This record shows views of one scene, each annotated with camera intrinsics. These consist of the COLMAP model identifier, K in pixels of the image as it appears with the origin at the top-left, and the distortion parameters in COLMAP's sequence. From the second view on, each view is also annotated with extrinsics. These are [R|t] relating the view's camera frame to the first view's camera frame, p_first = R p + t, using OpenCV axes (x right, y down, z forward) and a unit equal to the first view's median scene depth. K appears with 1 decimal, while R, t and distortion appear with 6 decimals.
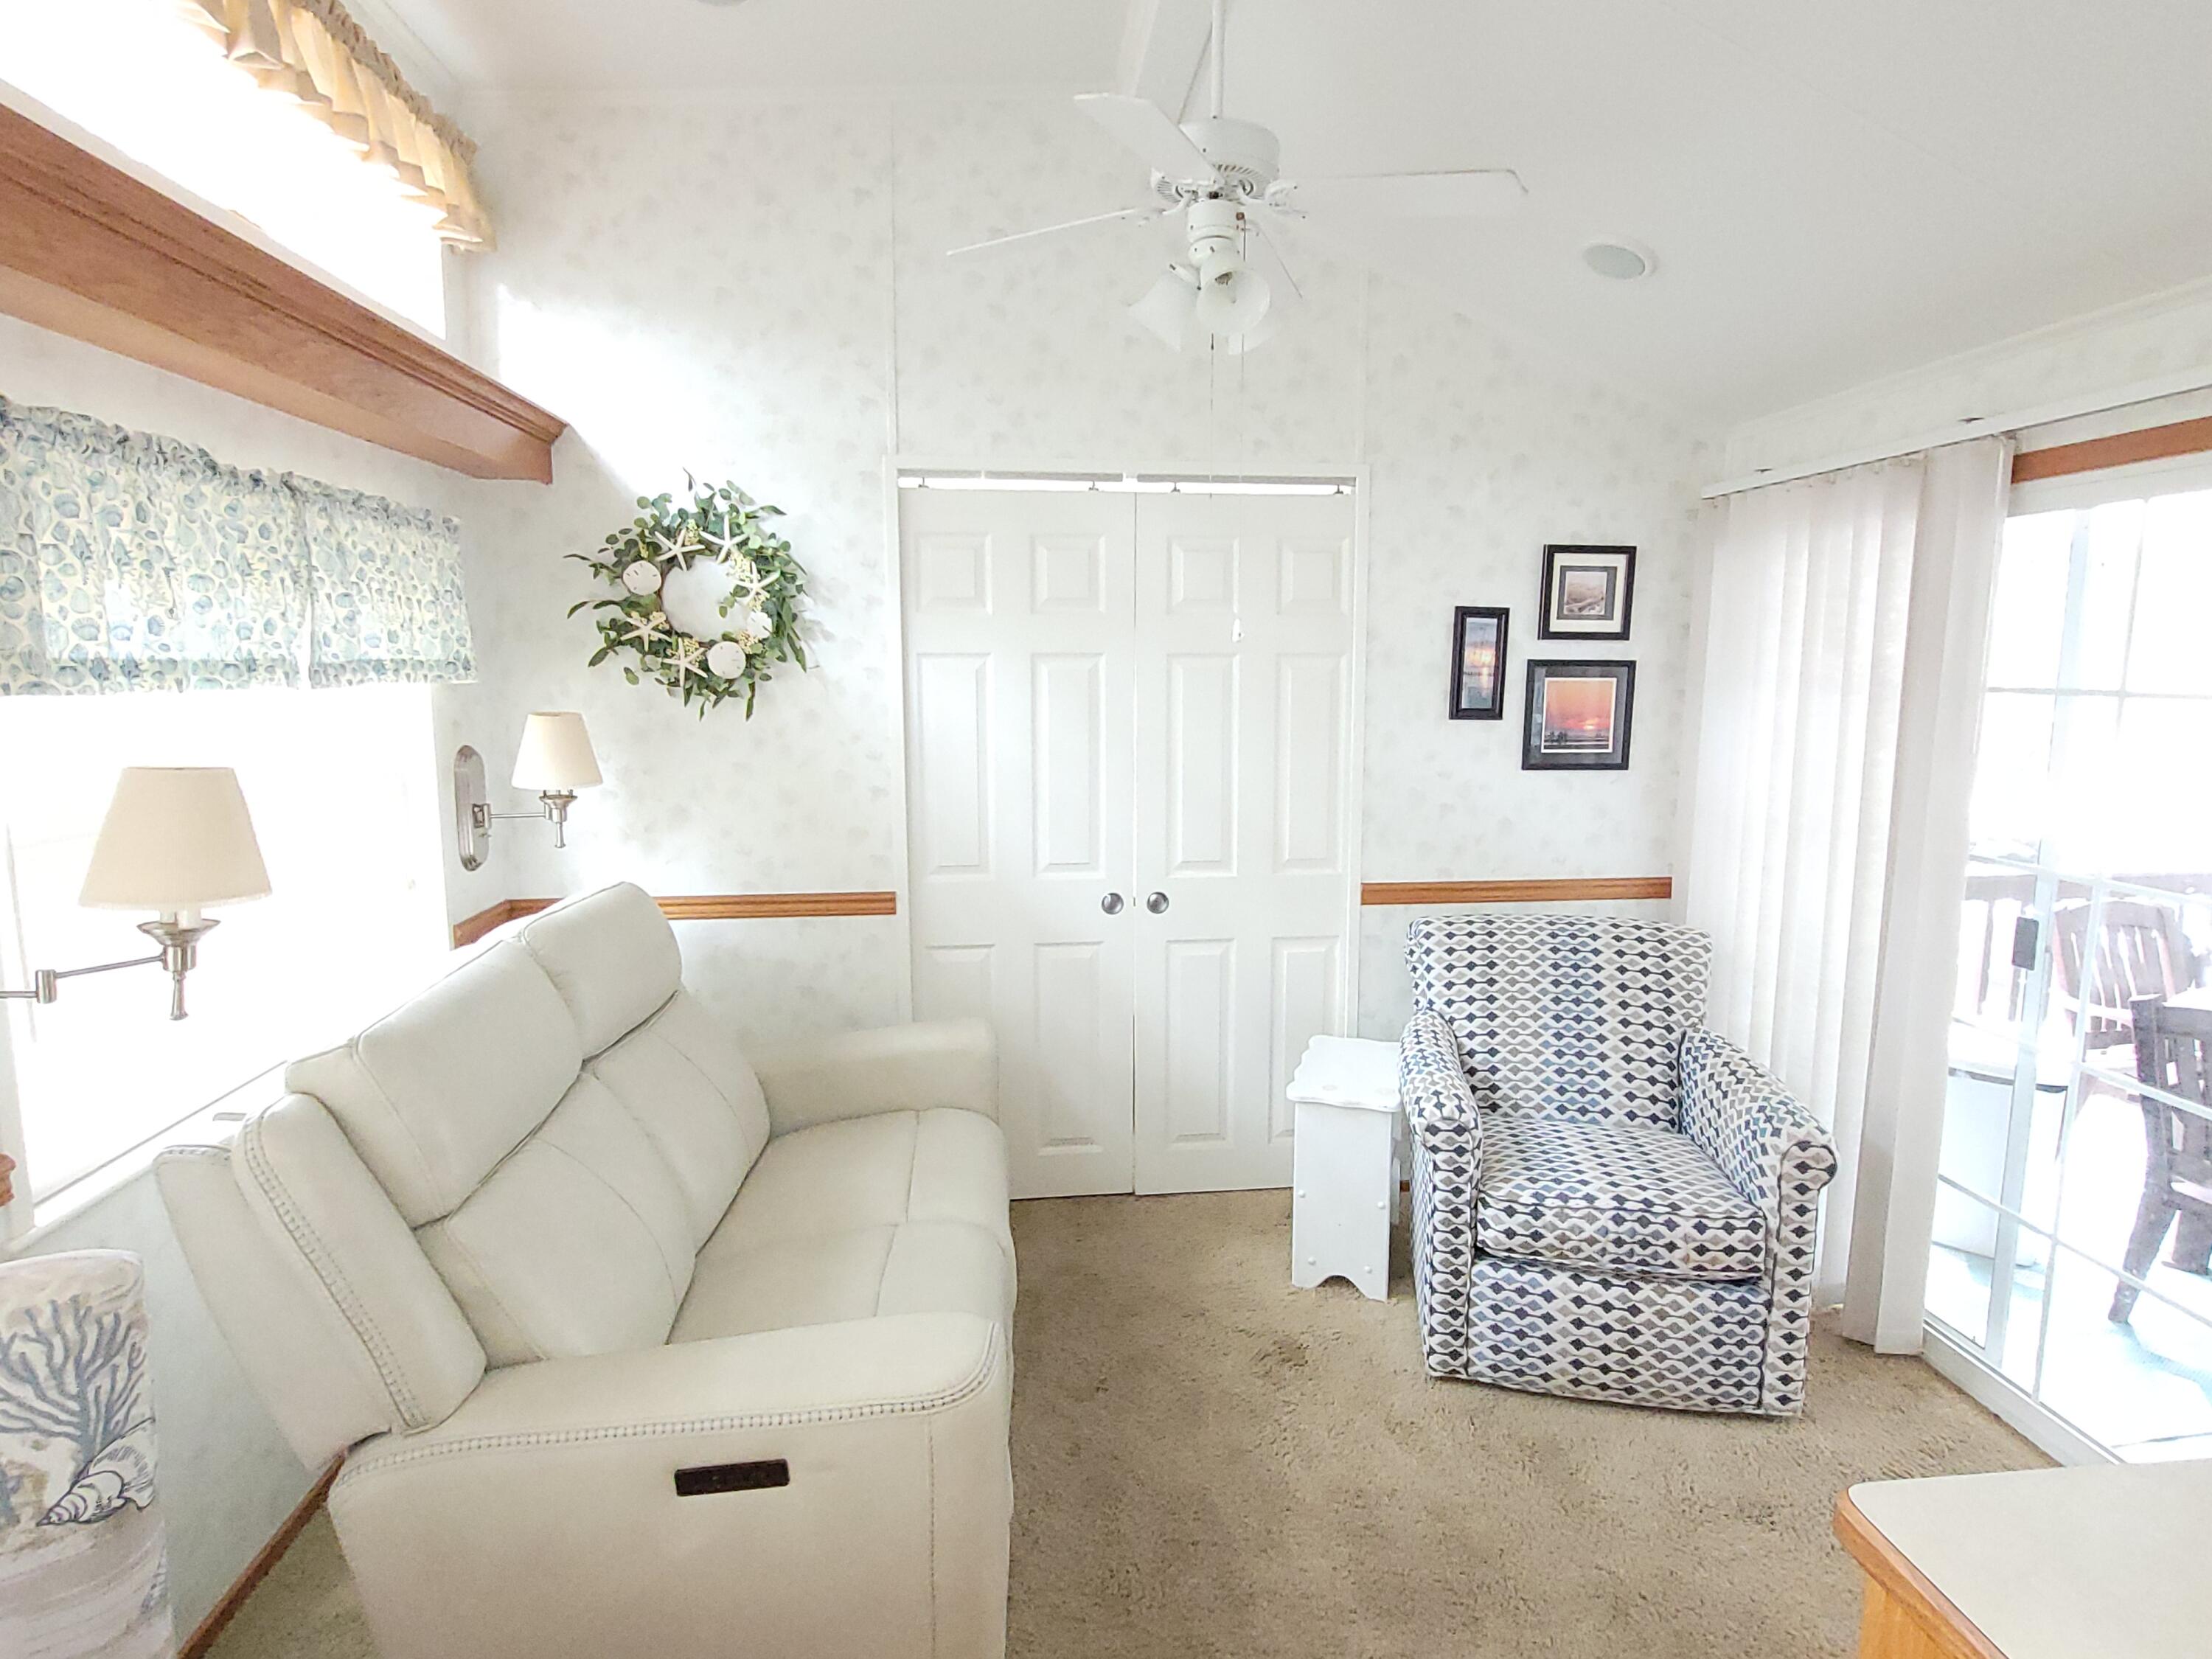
lens RADIAL K [[1134.0, 0, 1114.4], [0, 1134.0, 804.5], [0, 0, 1]] dist [0.005259, -0.003418]
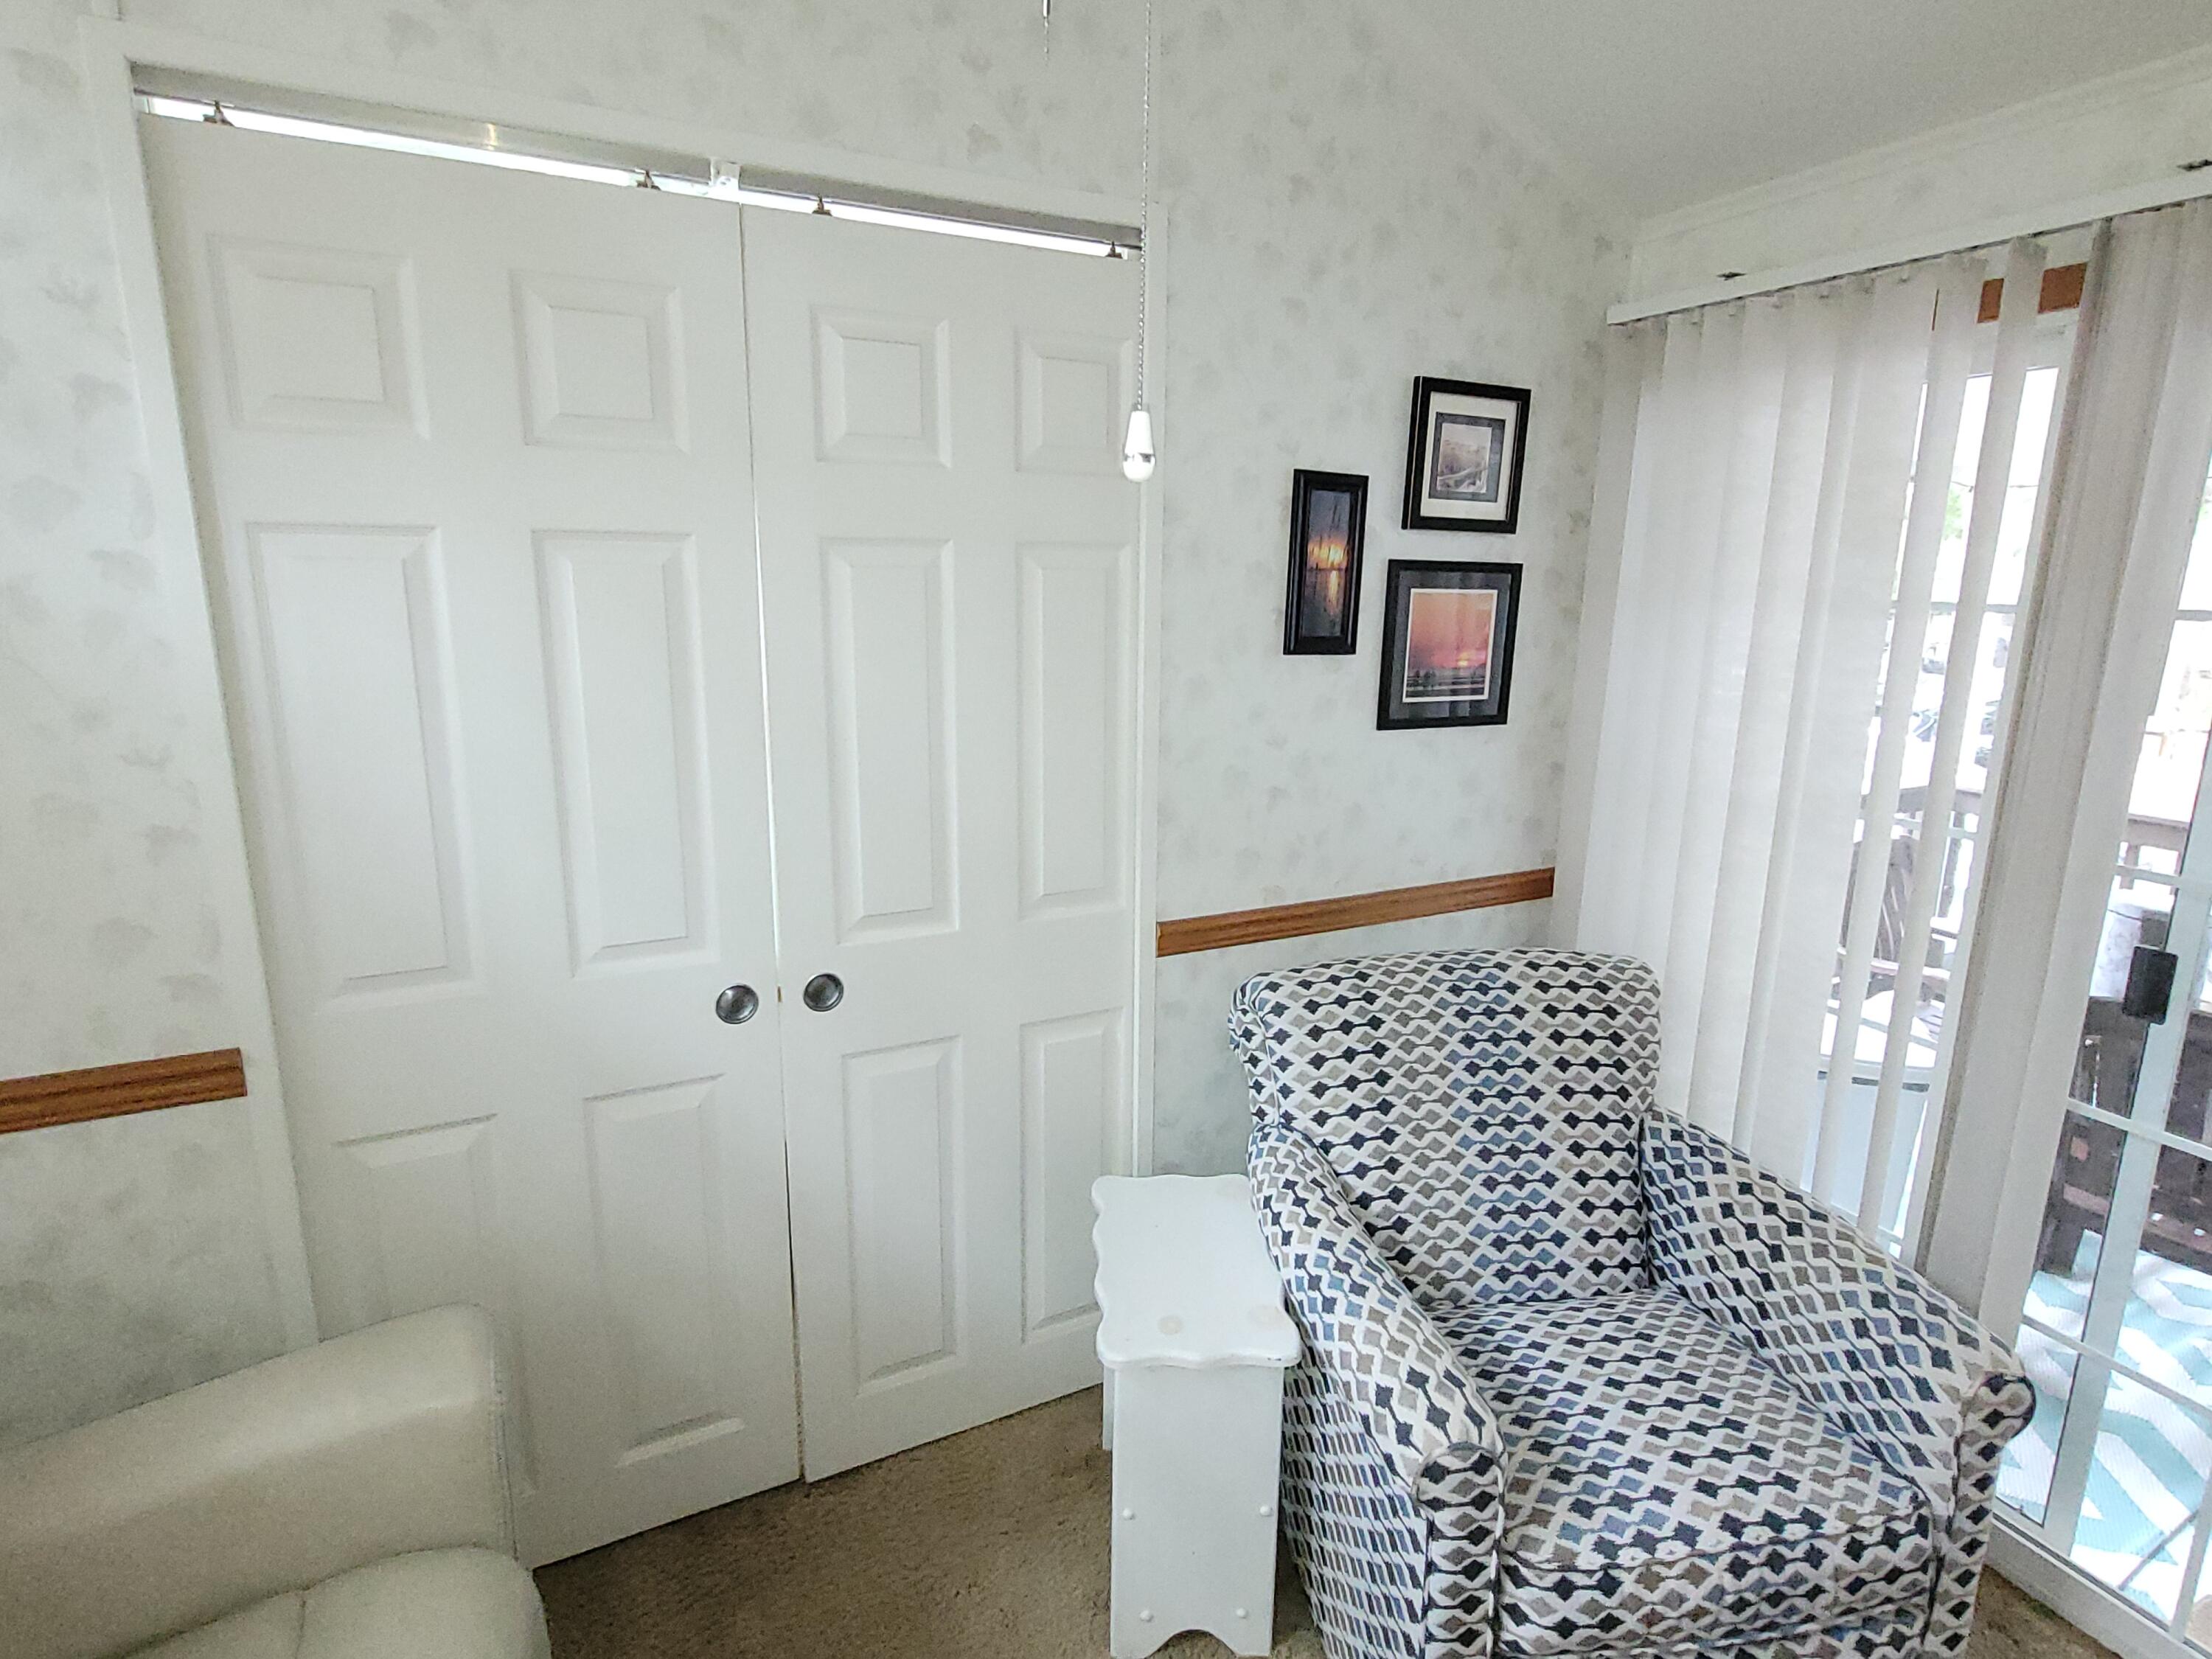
lens RADIAL K [[1134.0, 0, 1114.4], [0, 1134.0, 804.5], [0, 0, 1]] dist [0.005259, -0.003418]
pose [[0.937565, -0.058089, 0.342926, -0.013992], [0.029702, 0.995725, 0.087461, -0.056425], [-0.346540, -0.071814, 0.935282, 0.495922]]
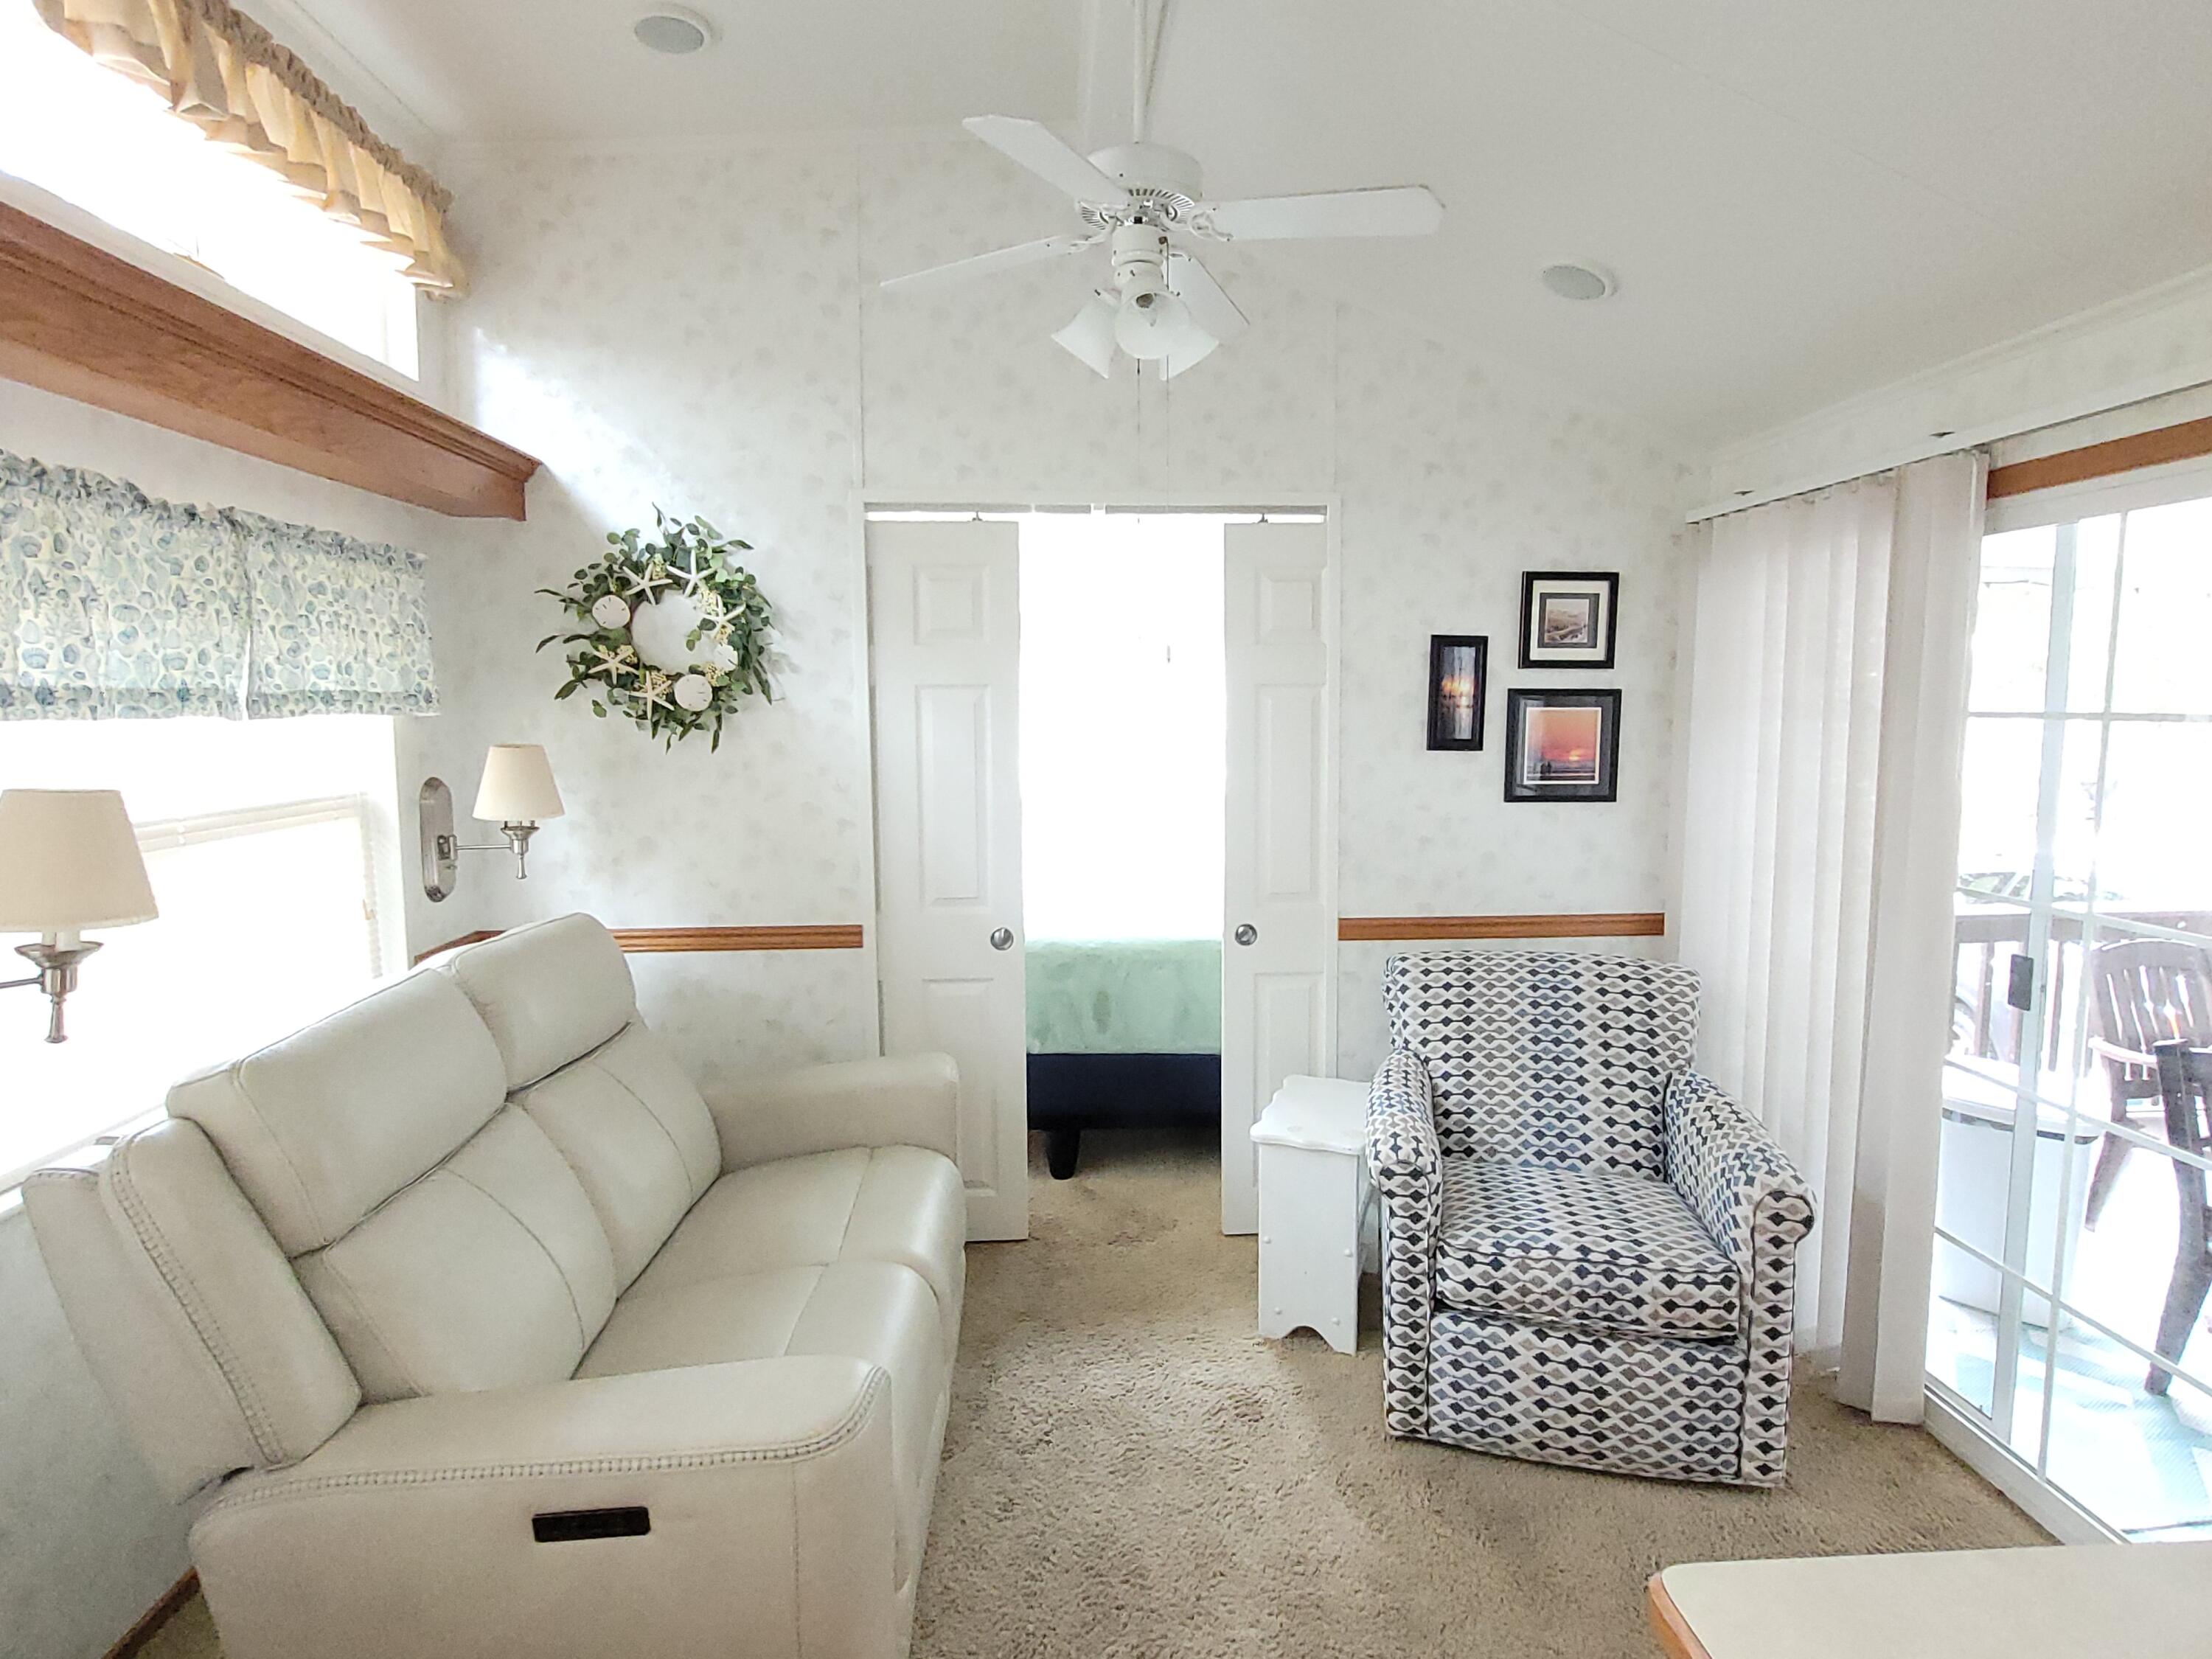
lens RADIAL K [[1134.0, 0, 1114.4], [0, 1134.0, 804.5], [0, 0, 1]] dist [0.005259, -0.003418]
pose [[0.999046, -0.000902, -0.043667, 0.077441], [-0.000658, 0.999363, -0.035694, 0.007505], [0.043672, 0.035689, 0.998408, 0.016870]]
